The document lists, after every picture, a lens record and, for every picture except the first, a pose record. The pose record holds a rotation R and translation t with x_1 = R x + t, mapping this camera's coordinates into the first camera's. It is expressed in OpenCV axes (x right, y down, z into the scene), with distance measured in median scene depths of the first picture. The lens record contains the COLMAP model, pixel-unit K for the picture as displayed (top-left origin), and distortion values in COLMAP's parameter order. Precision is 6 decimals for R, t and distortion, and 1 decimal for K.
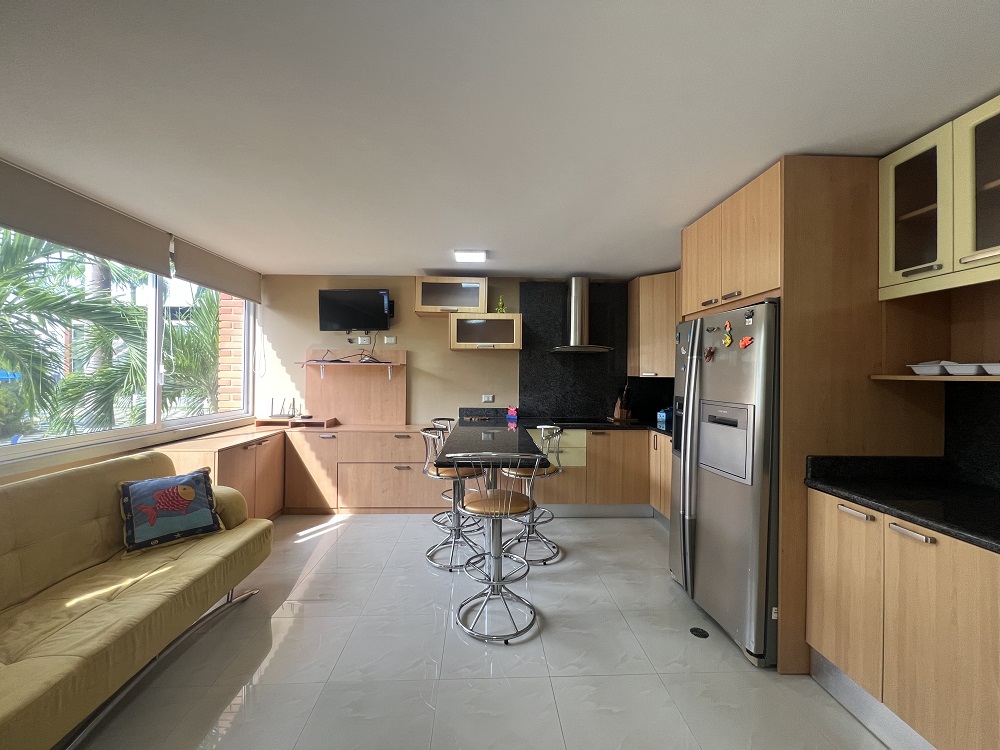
lens RADIAL K [[400.6, 0, 495.9], [0, 400.6, 374.7], [0, 0, 1]] dist [0.000348, -0.001093]
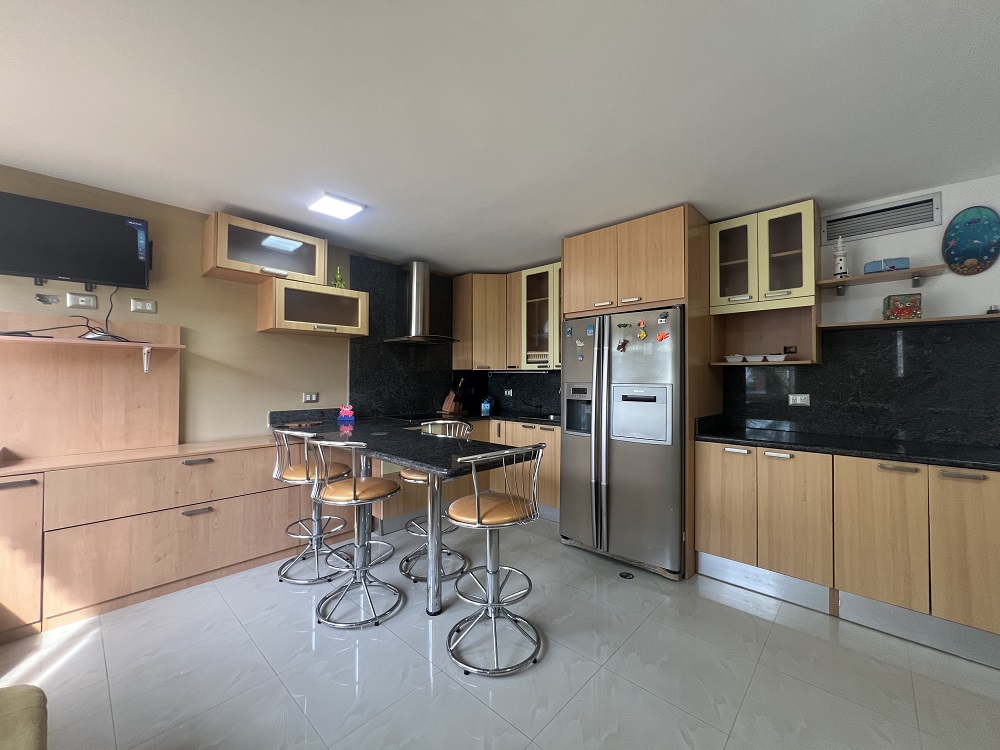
lens RADIAL K [[400.6, 0, 497.9], [0, 400.6, 373.4], [0, 0, 1]] dist [0.000348, -0.001093]
pose [[0.713384, 0.001861, 0.700771, -0.330269], [0.004927, 0.999958, -0.007671, 0.023191], [-0.700756, 0.008925, 0.713345, 0.217426]]
